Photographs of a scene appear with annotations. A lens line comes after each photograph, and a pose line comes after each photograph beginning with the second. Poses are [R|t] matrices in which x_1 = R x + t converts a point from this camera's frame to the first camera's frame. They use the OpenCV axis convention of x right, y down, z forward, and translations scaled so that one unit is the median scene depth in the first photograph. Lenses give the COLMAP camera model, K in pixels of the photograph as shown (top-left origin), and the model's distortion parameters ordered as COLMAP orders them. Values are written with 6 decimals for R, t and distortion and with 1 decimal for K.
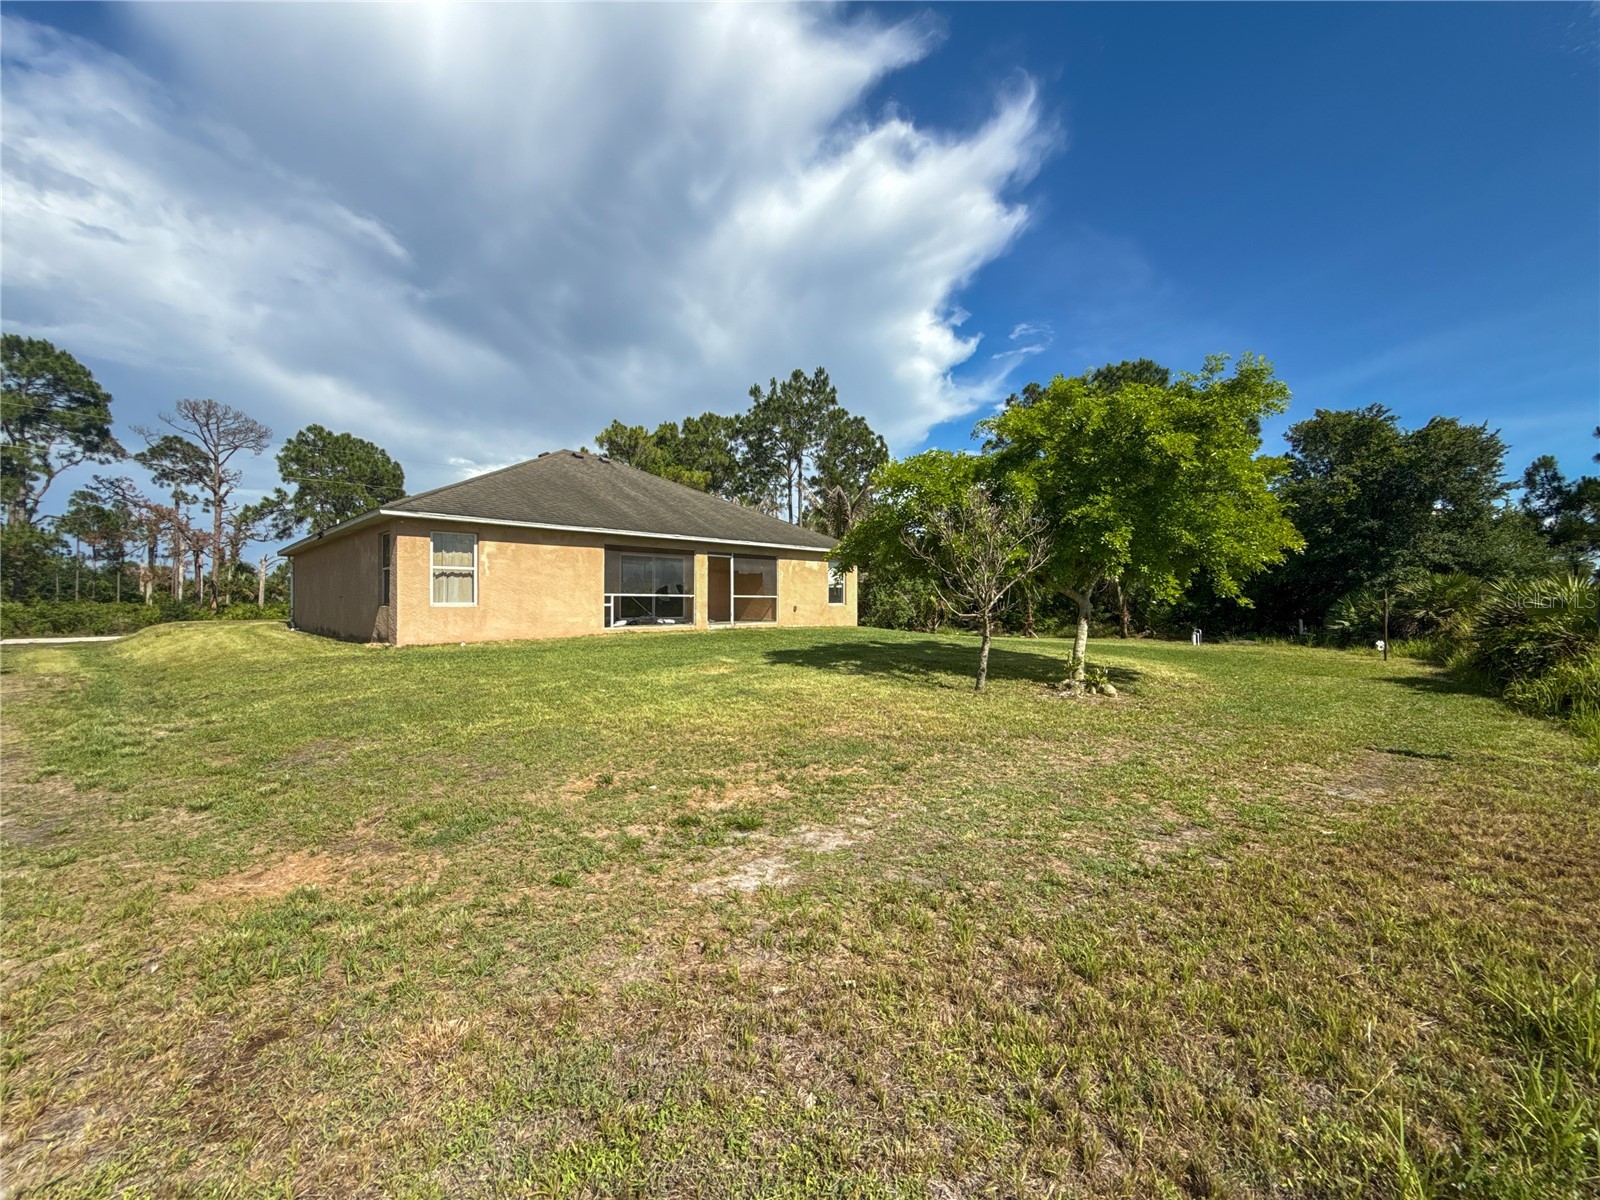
lens RADIAL K [[641.9, 0, 788.9], [0, 641.9, 599.8], [0, 0, 1]] dist [0.001220, -0.000117]
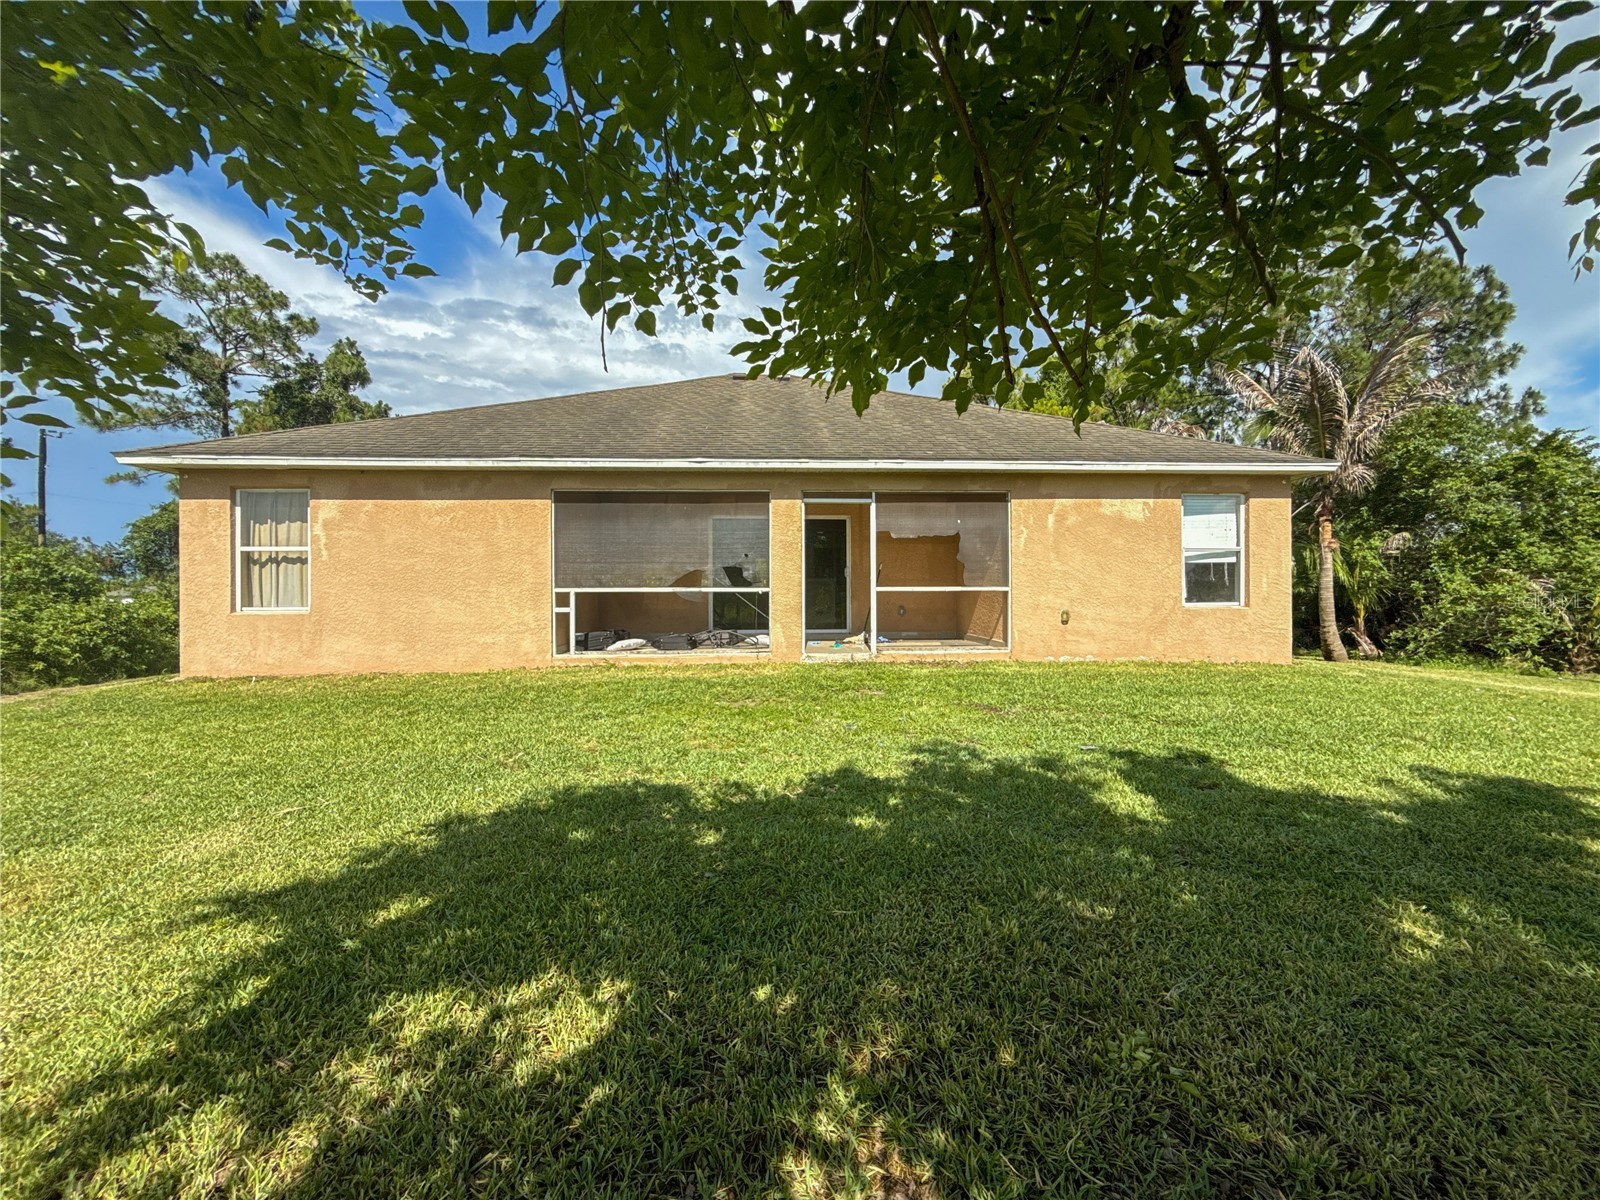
lens RADIAL K [[641.9, 0, 800.0], [0, 641.9, 597.5], [0, 0, 1]] dist [0.001220, -0.000117]
pose [[0.753395, -0.005934, -0.657541, 0.173423], [0.008827, 0.999960, 0.001089, -0.000872], [0.657509, -0.006624, 0.753418, 0.666427]]
